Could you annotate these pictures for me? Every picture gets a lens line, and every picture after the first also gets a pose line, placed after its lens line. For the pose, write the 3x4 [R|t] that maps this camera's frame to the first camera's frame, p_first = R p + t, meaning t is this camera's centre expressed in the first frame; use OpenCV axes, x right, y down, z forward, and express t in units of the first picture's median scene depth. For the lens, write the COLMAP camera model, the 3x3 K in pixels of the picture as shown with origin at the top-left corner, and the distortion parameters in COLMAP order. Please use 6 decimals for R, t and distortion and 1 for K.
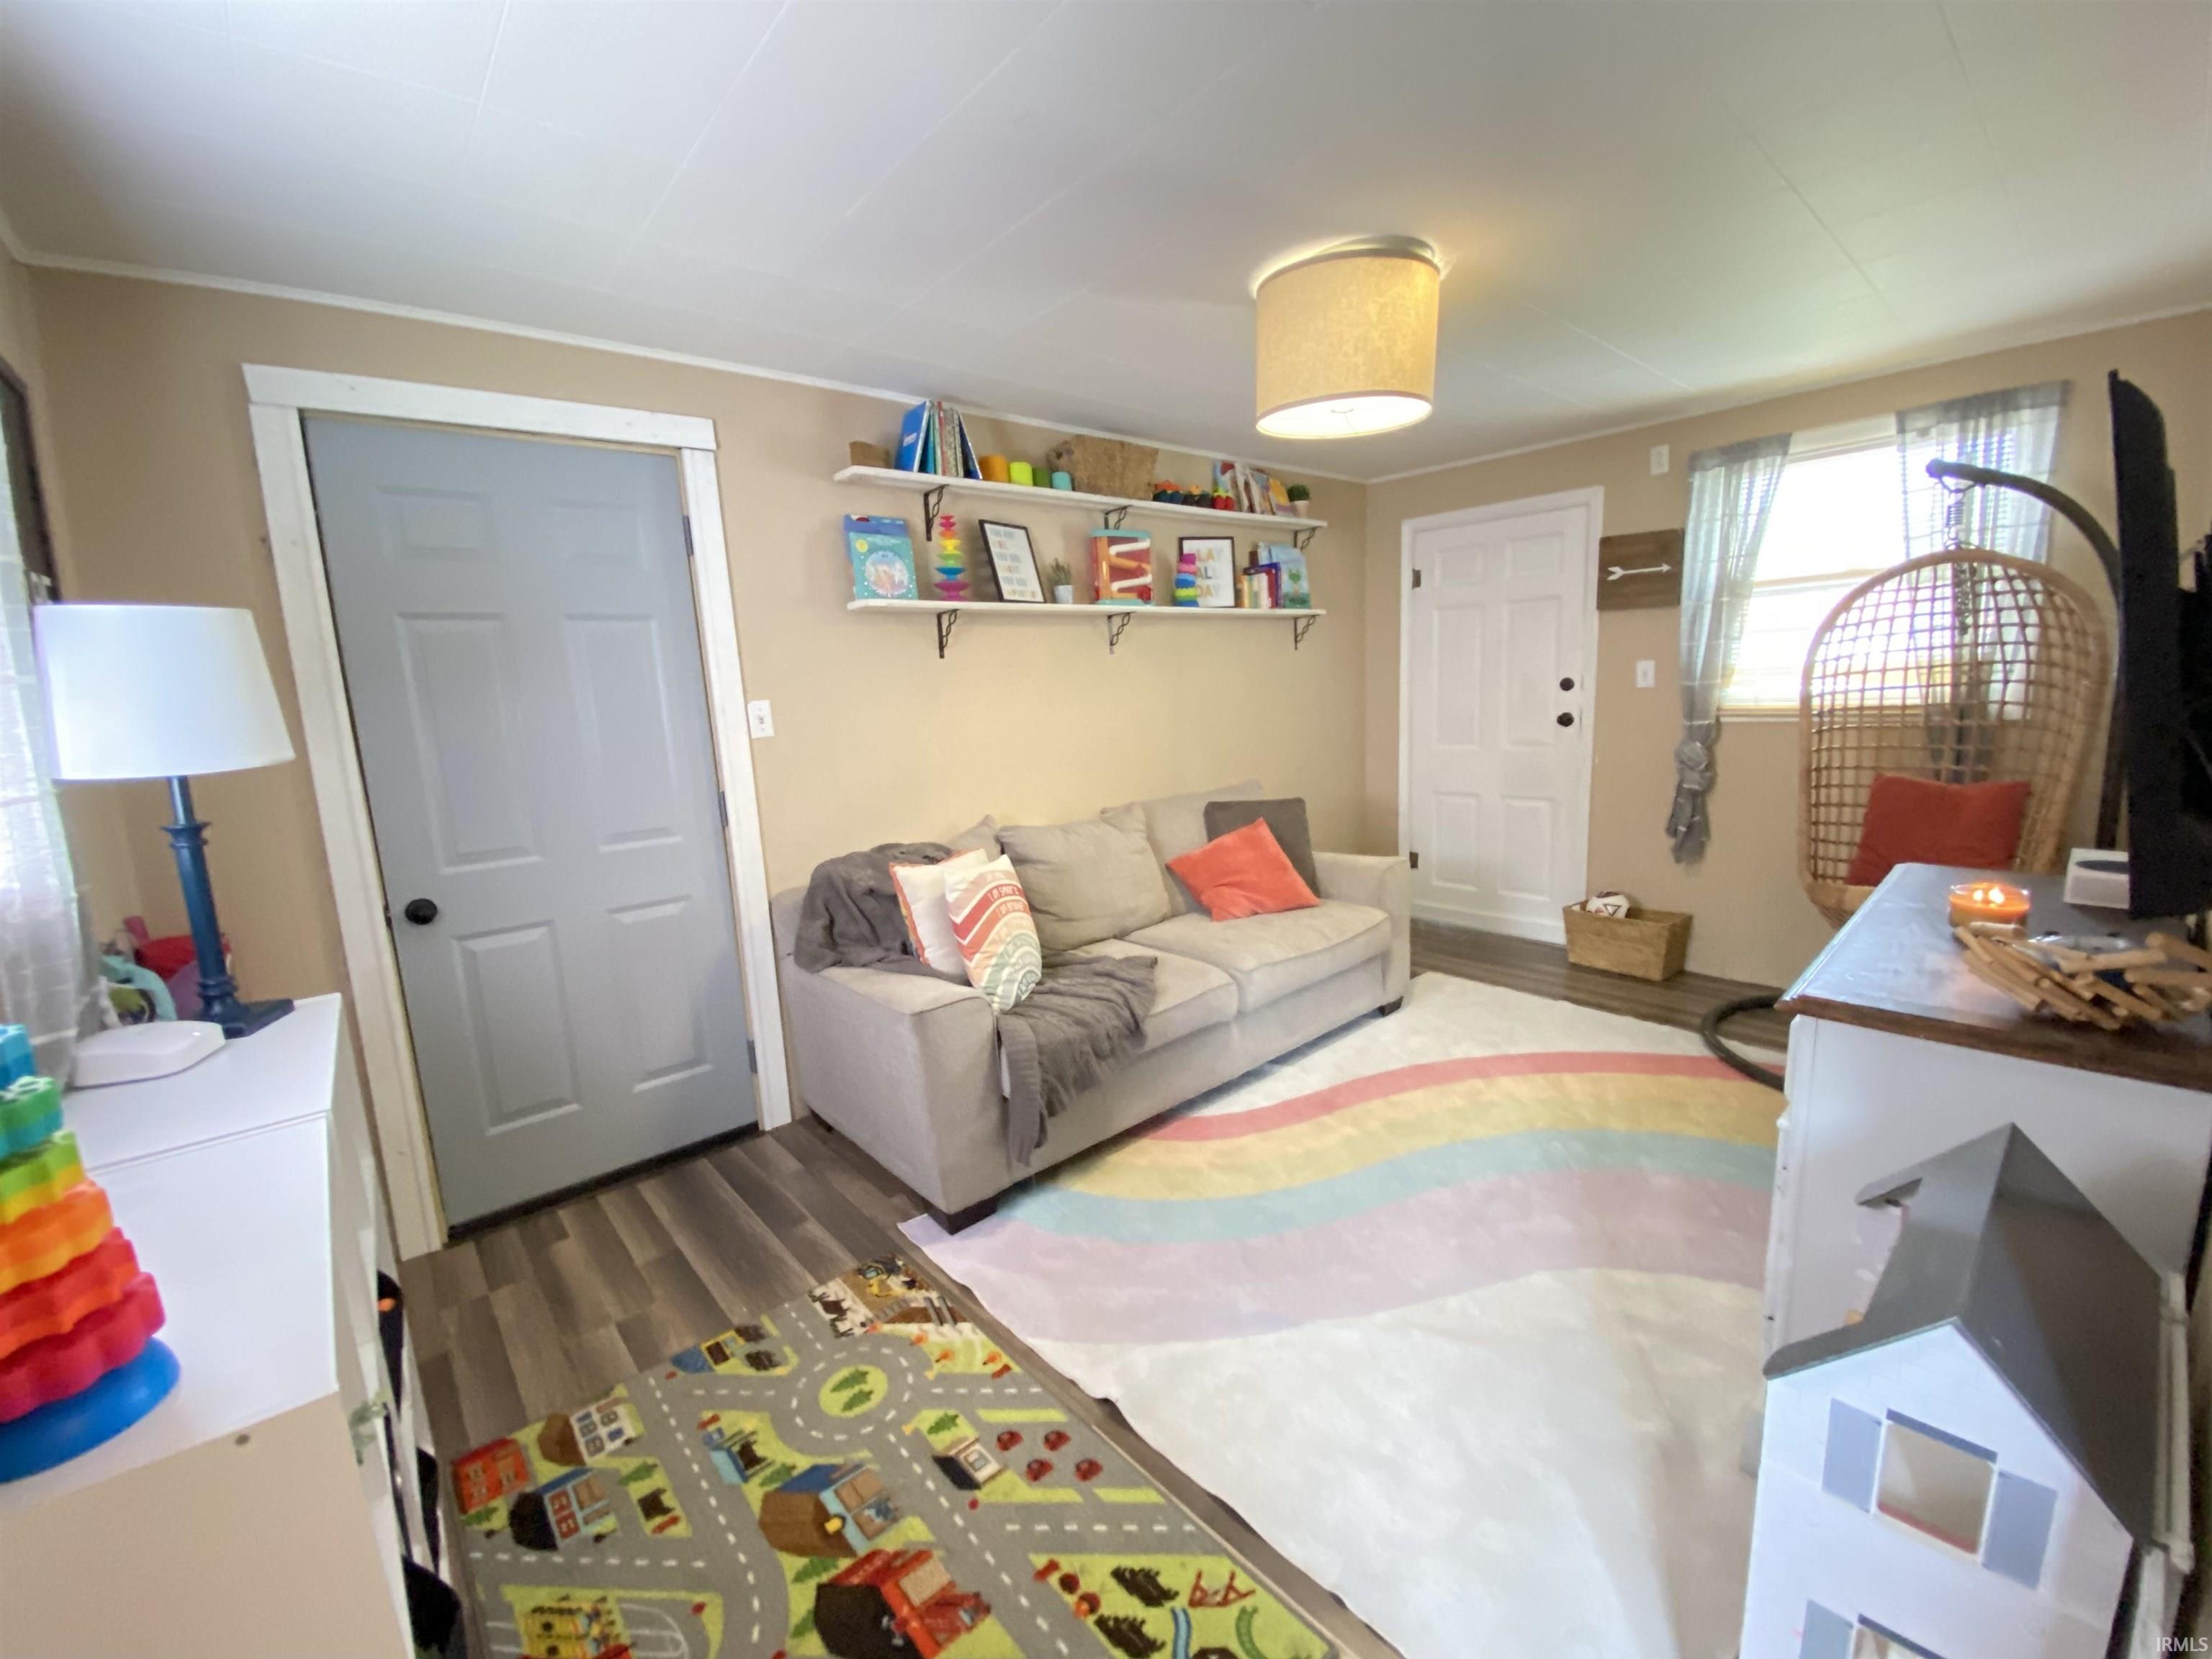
lens RADIAL K [[891.3, 0, 1116.3], [0, 891.3, 834.0], [0, 0, 1]] dist [0.021859, -0.020623]
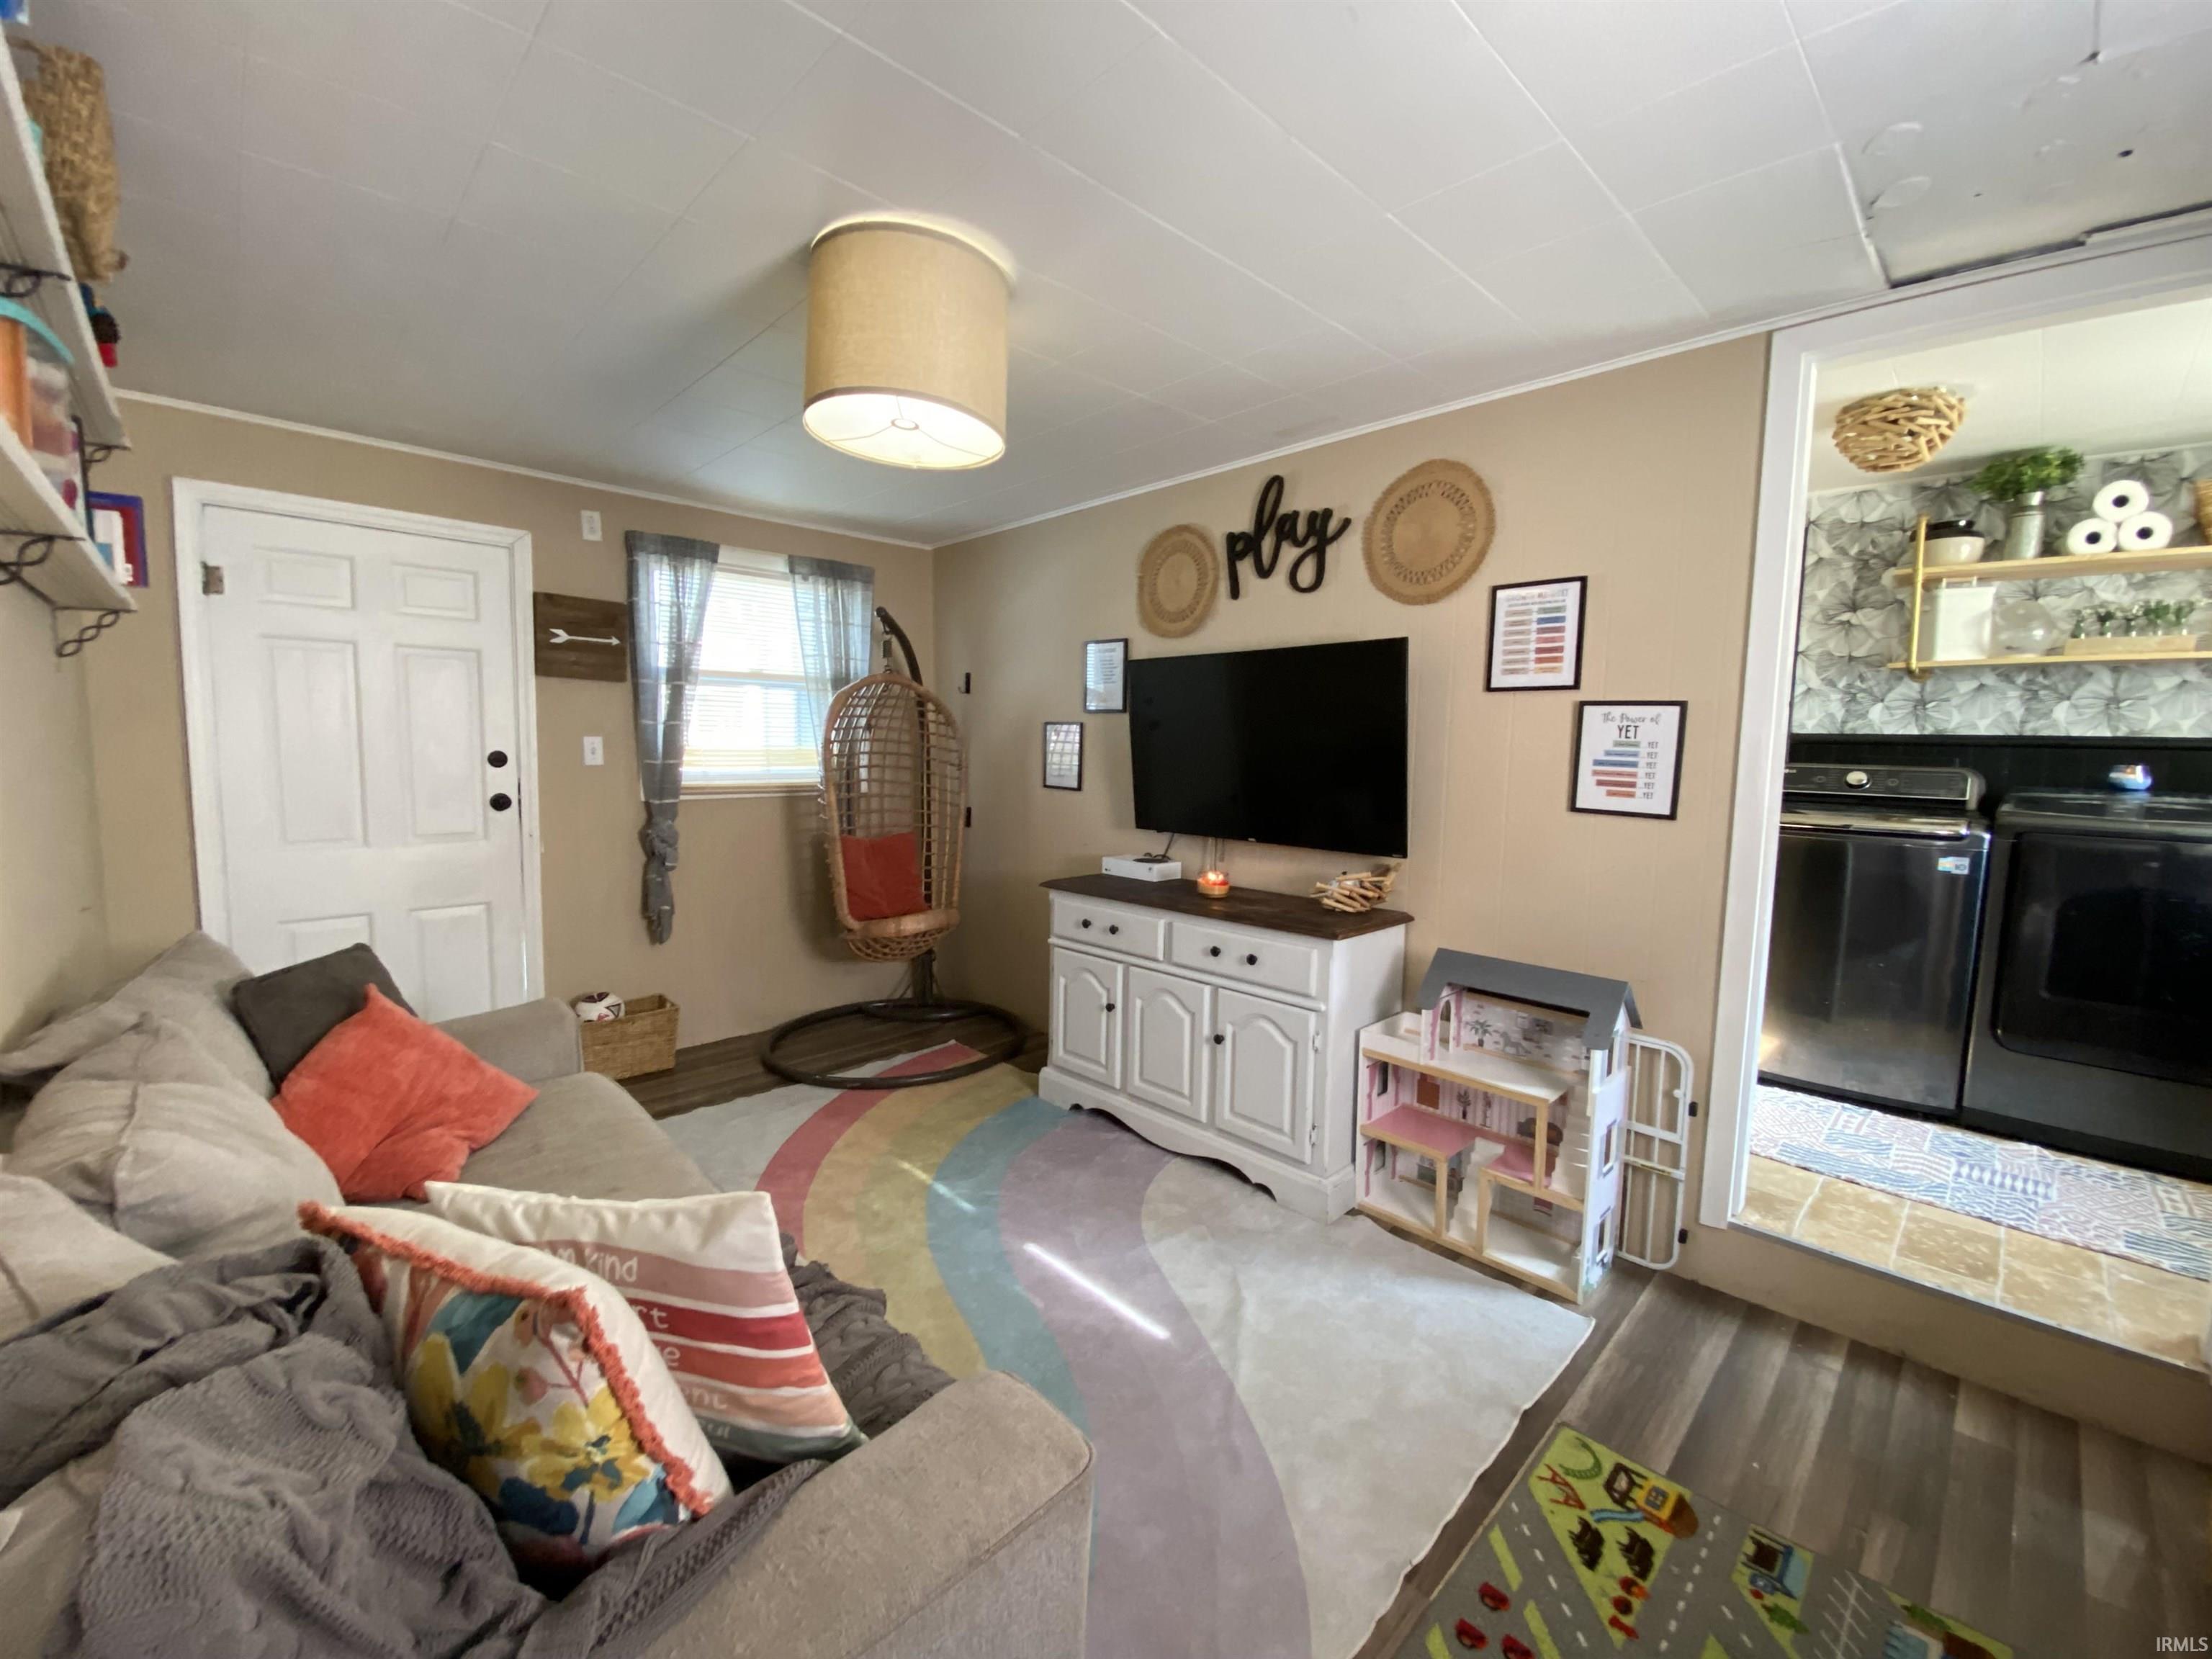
lens RADIAL K [[891.3, 0, 1096.6], [0, 891.3, 830.5], [0, 0, 1]] dist [0.021859, -0.020623]
pose [[-0.041090, -0.048386, 0.997983, -0.468262], [0.151972, 0.986903, 0.054106, -0.088942], [-0.987530, 0.153889, -0.033198, 0.695765]]
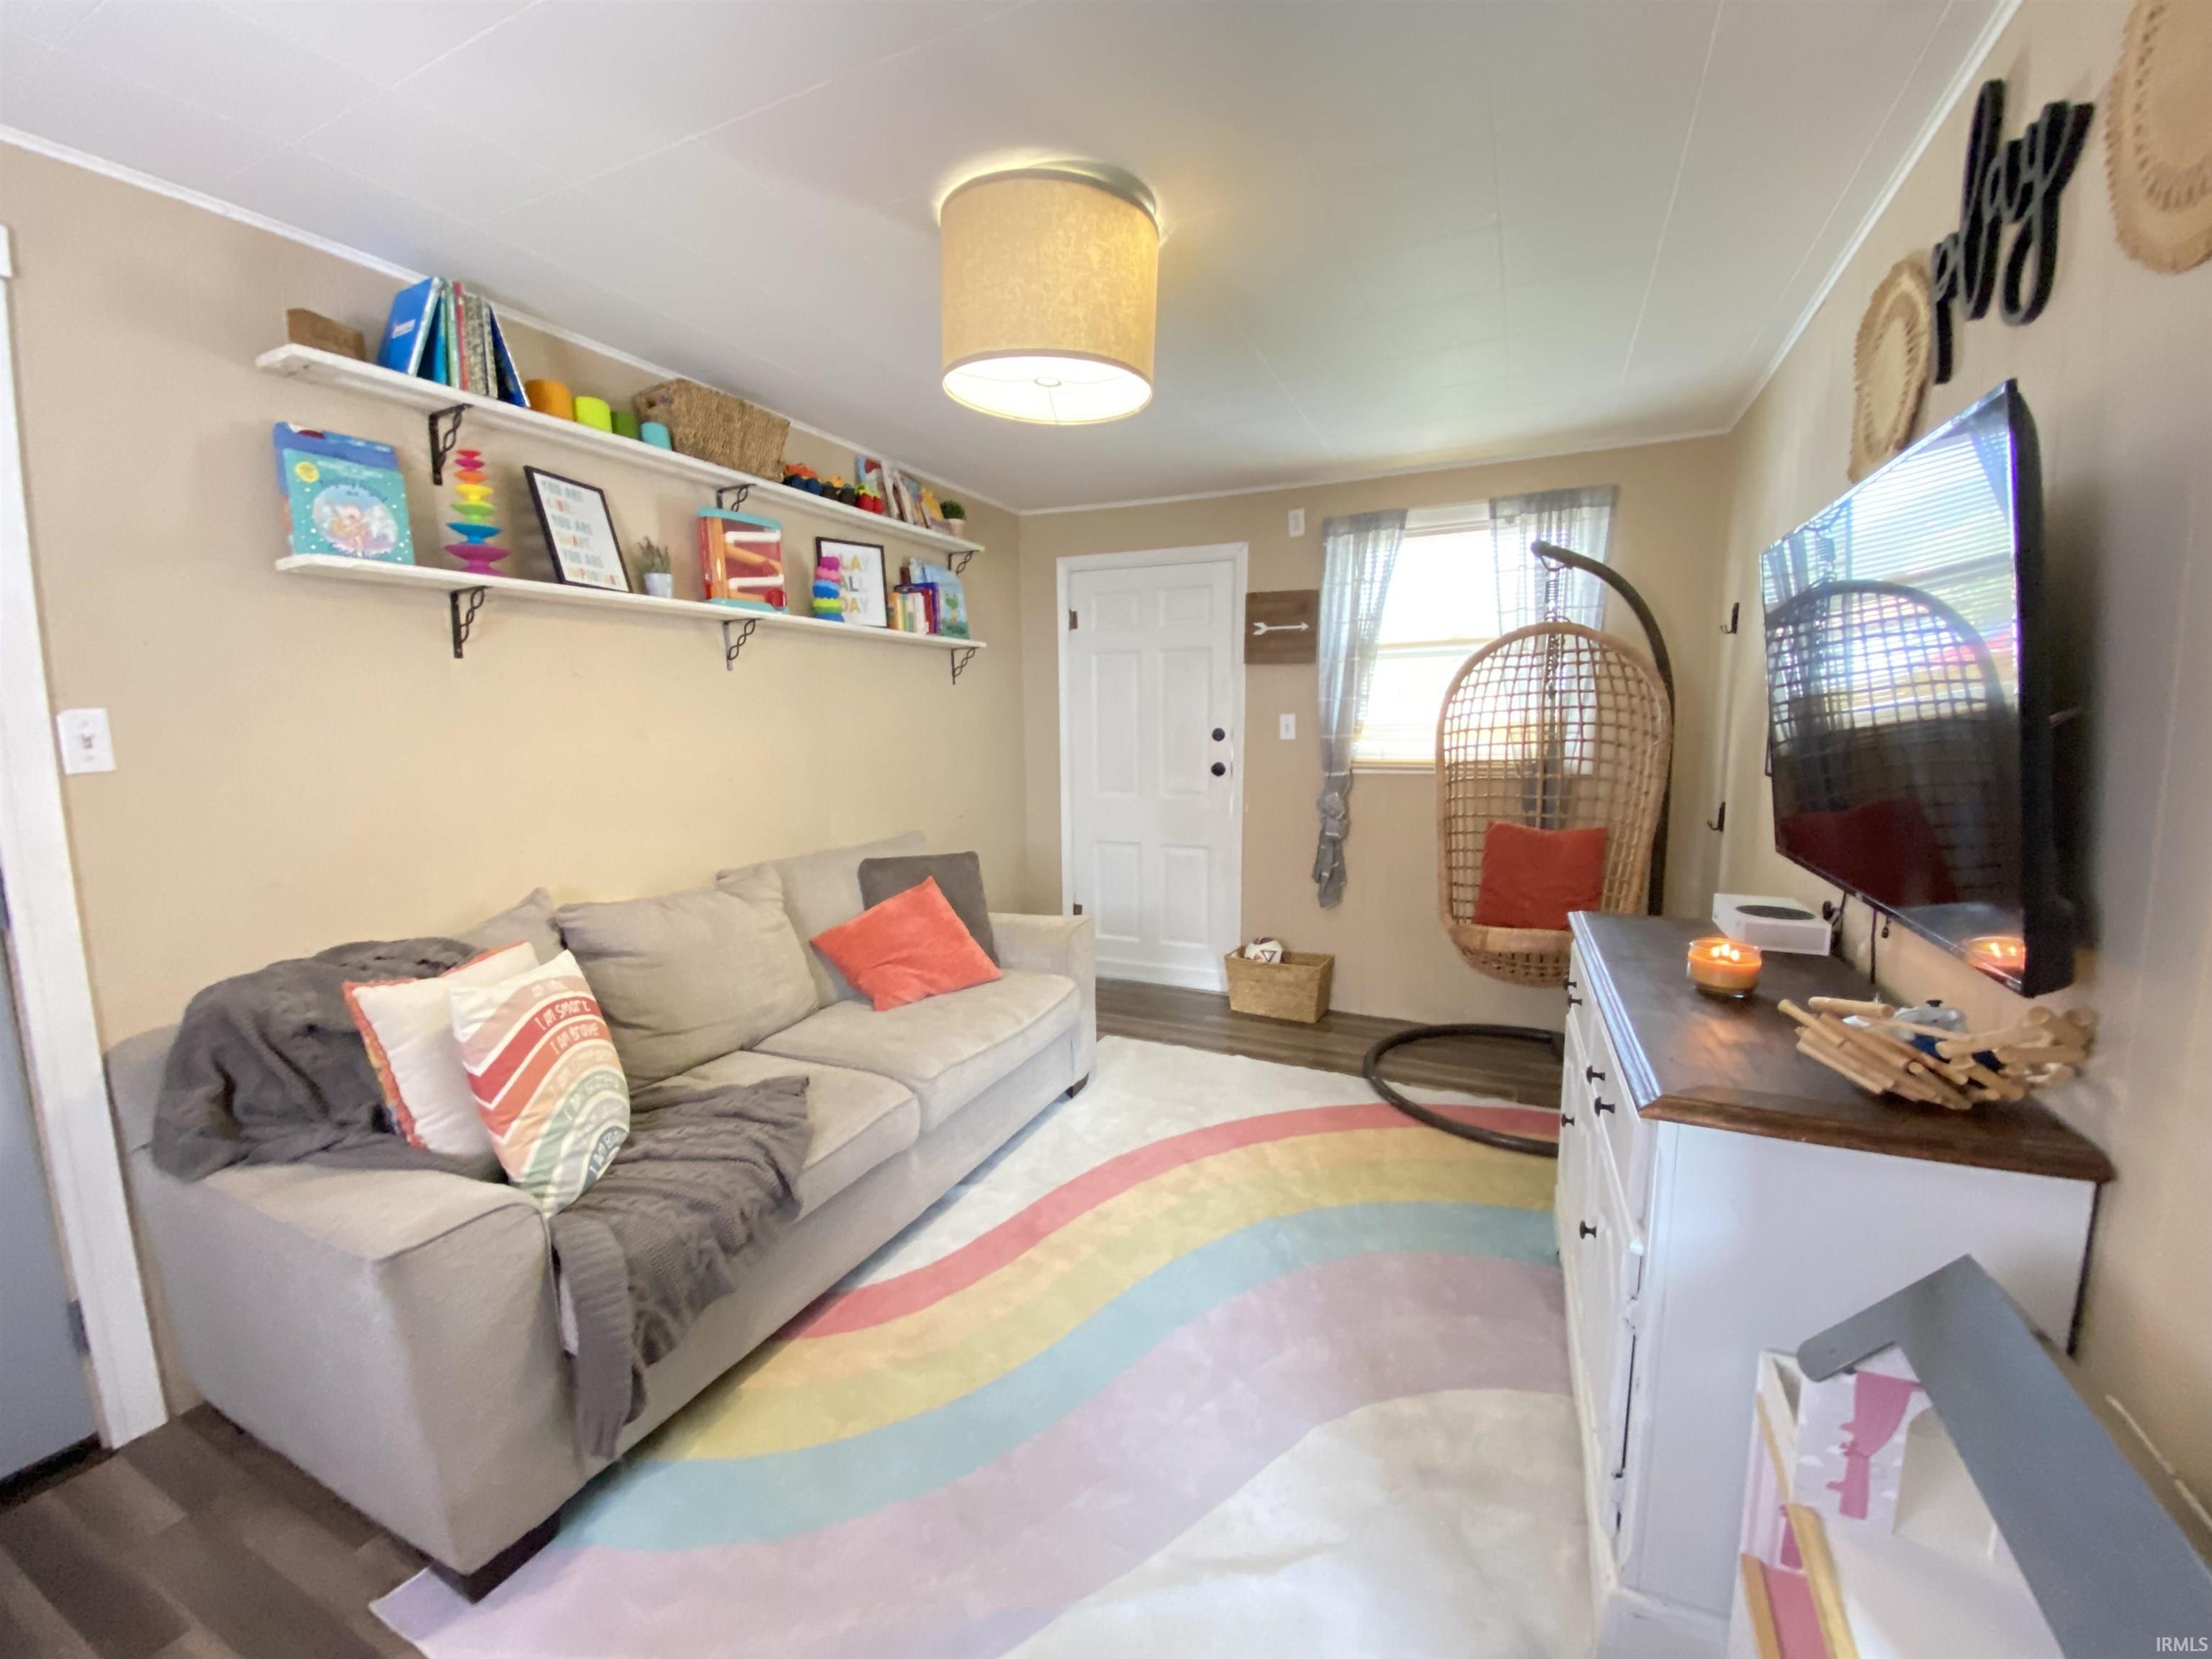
lens RADIAL K [[891.3, 0, 1111.4], [0, 891.3, 832.1], [0, 0, 1]] dist [0.021859, -0.020623]
pose [[0.915378, -0.010095, 0.402469, -0.018551], [0.031189, 0.998459, -0.045893, -0.019576], [-0.401386, 0.054562, 0.914283, 0.189274]]
